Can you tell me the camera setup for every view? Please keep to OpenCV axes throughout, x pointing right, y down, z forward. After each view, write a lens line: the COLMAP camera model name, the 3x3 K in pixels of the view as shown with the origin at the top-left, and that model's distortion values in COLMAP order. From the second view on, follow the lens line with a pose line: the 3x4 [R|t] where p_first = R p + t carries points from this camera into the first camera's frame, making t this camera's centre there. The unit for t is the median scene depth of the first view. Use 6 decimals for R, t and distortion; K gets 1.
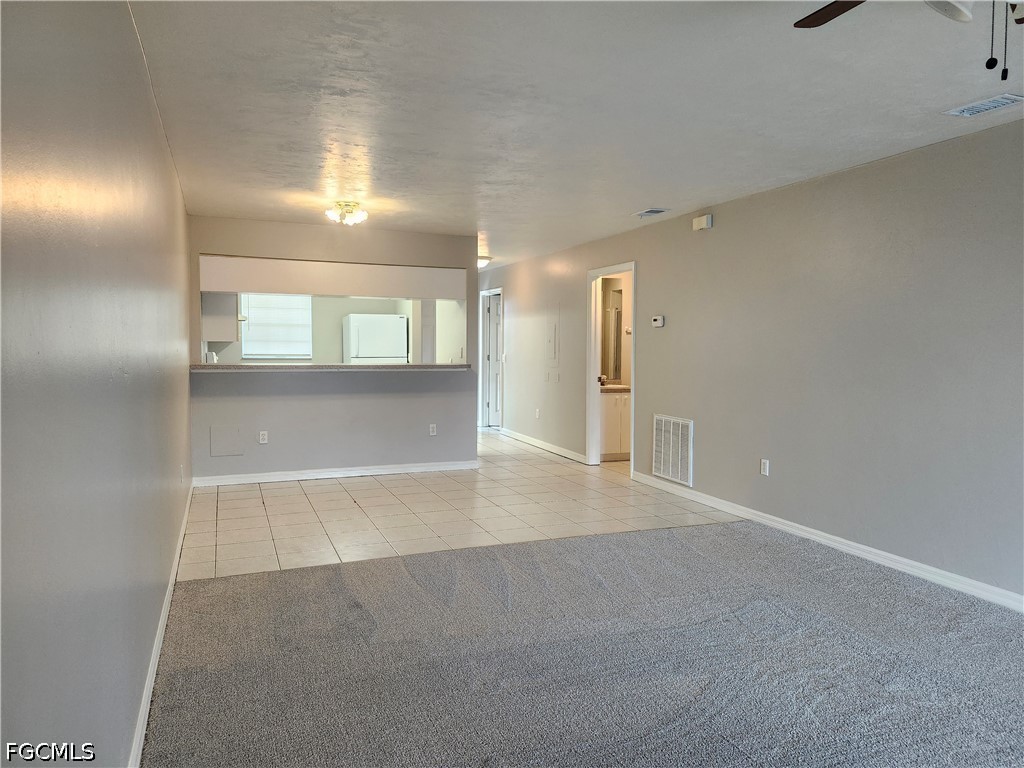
lens RADIAL K [[713.2, 0, 519.4], [0, 713.2, 375.3], [0, 0, 1]] dist [0.056484, -0.028827]
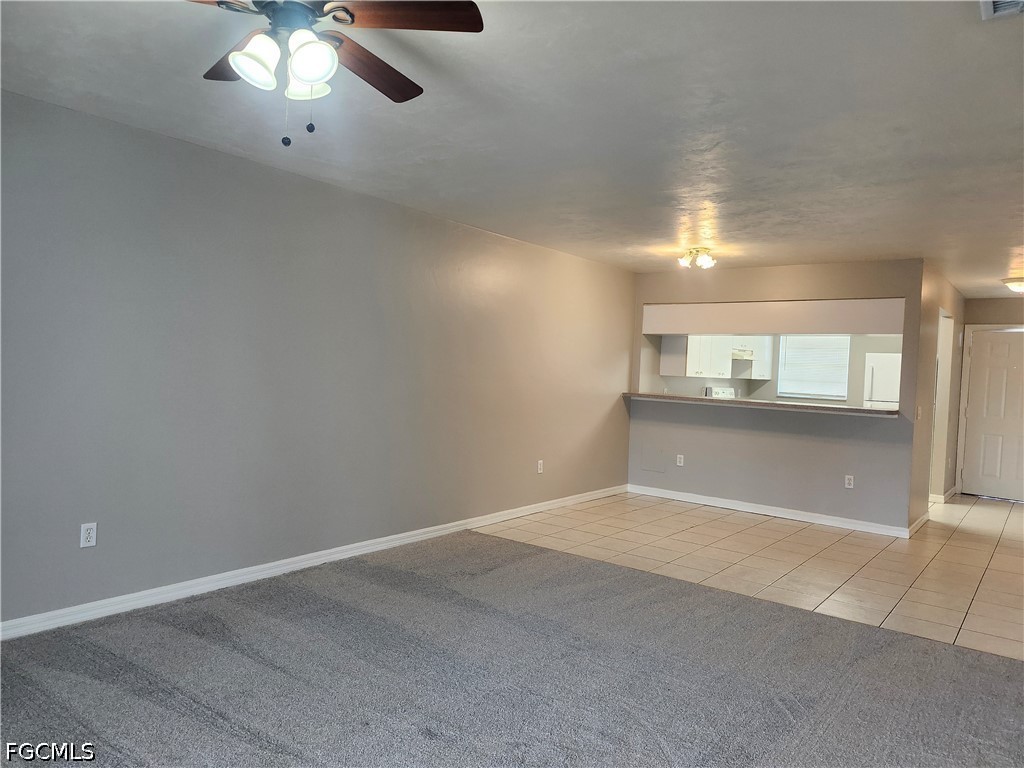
lens RADIAL K [[713.2, 0, 511.9], [0, 713.2, 389.9], [0, 0, 1]] dist [0.056484, -0.028827]
pose [[0.488436, 0.041791, -0.871598, 0.498597], [-0.080256, 0.996770, 0.002818, -0.006953], [0.868901, 0.068574, 0.490213, 0.202278]]
